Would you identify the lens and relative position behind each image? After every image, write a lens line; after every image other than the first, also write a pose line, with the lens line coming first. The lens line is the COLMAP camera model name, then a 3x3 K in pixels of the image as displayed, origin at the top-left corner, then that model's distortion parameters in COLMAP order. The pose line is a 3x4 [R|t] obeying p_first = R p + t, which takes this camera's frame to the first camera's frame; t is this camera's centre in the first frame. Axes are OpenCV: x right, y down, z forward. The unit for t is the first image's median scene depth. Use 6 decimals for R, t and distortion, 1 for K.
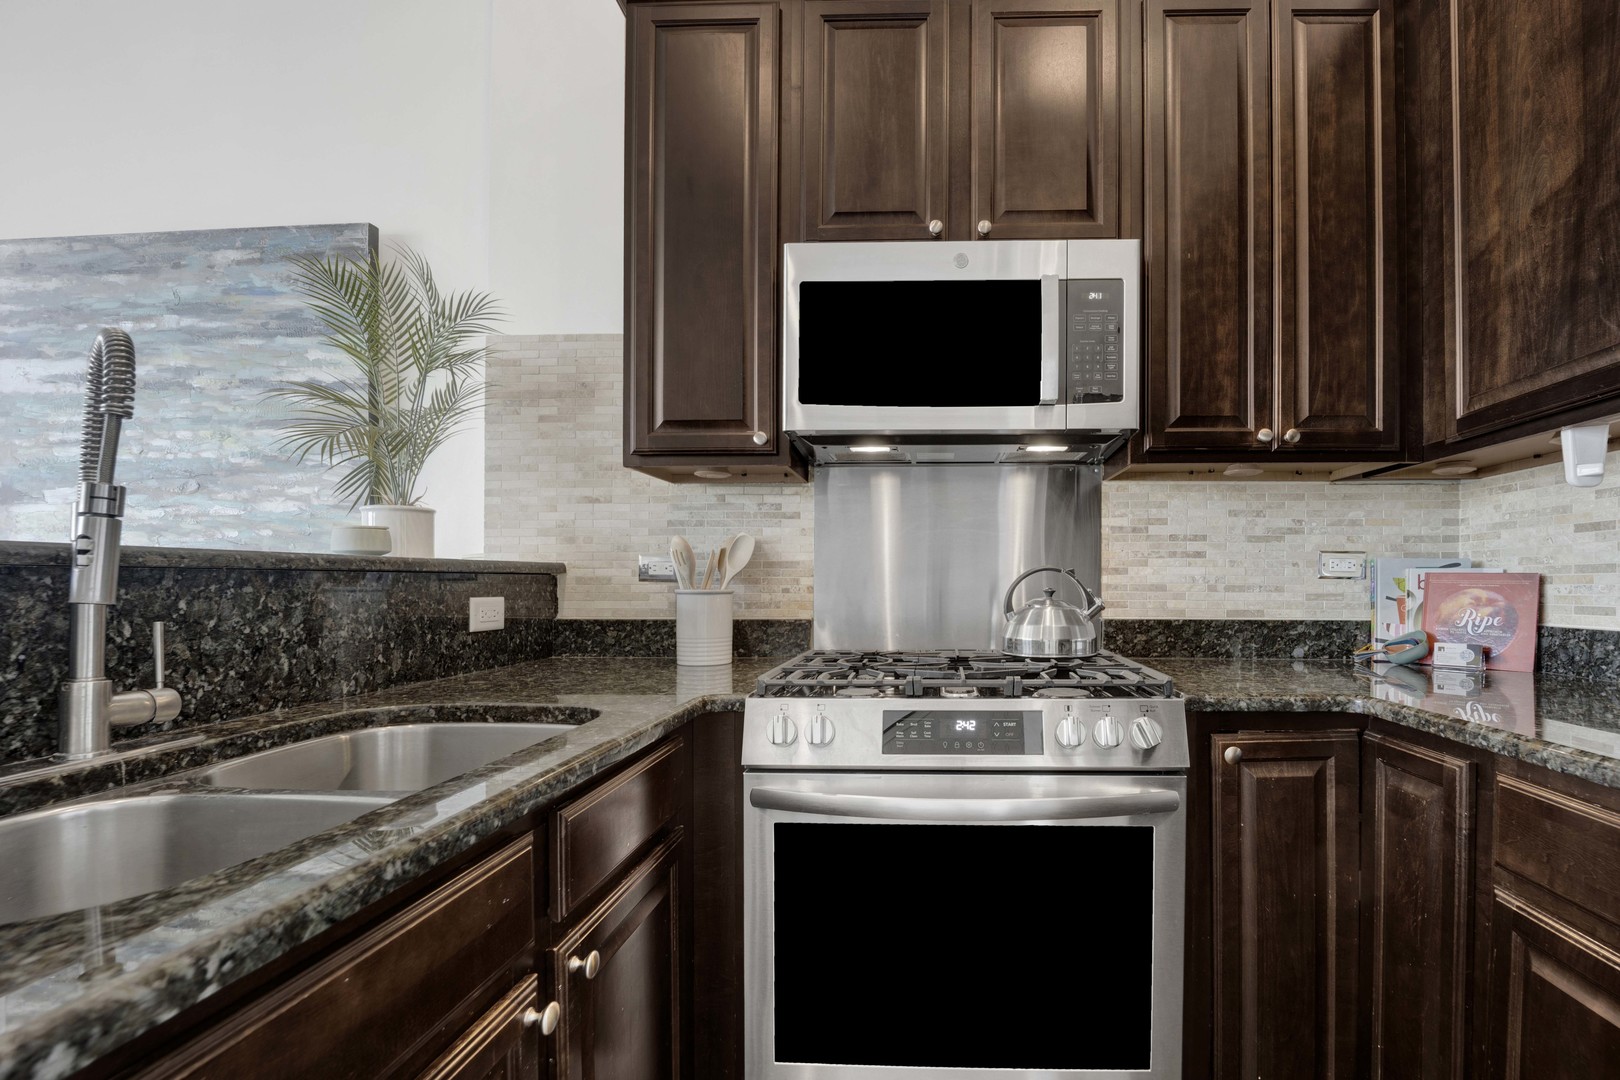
lens RADIAL K [[737.3, 0, 909.3], [0, 737.3, 588.8], [0, 0, 1]] dist [-0.020598, 0.000022]
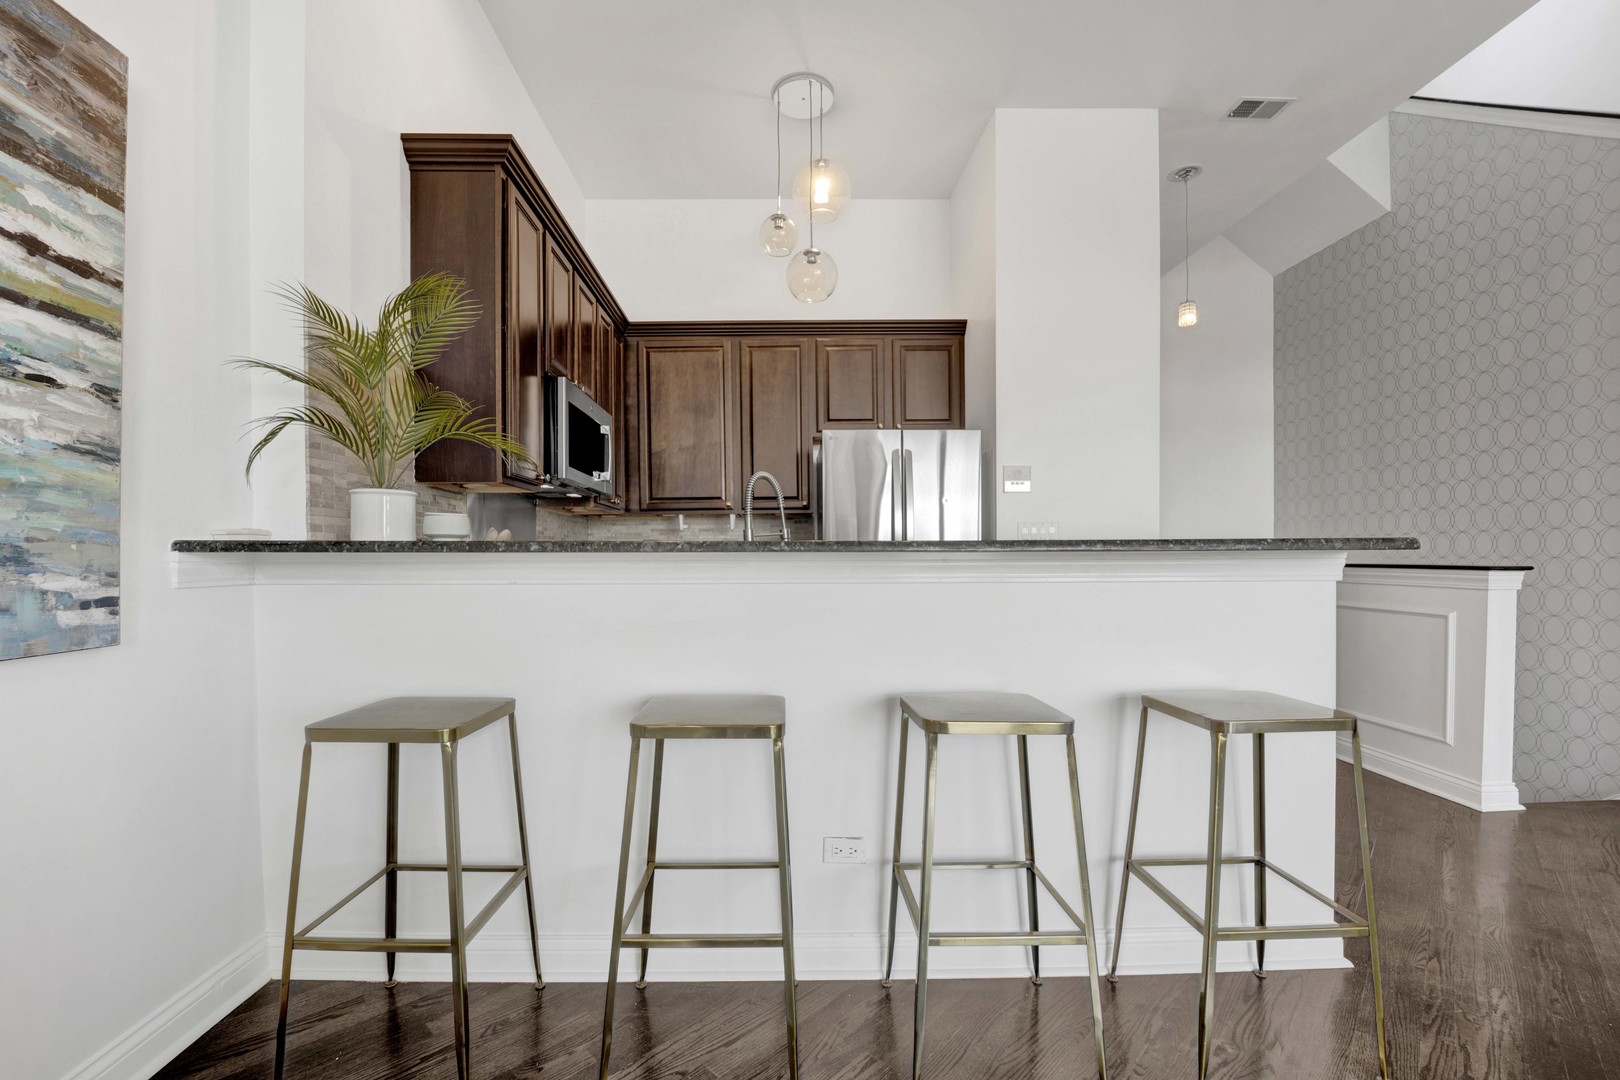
lens RADIAL K [[678.7, 0, 810.3], [0, 678.7, 560.3], [0, 0, 1]] dist [-0.015242, 0.000436]
pose [[-0.079043, -0.007387, 0.996844, -1.525691], [0.011213, 0.999903, 0.008299, -0.010805], [-0.996808, 0.011833, -0.078952, 0.412075]]
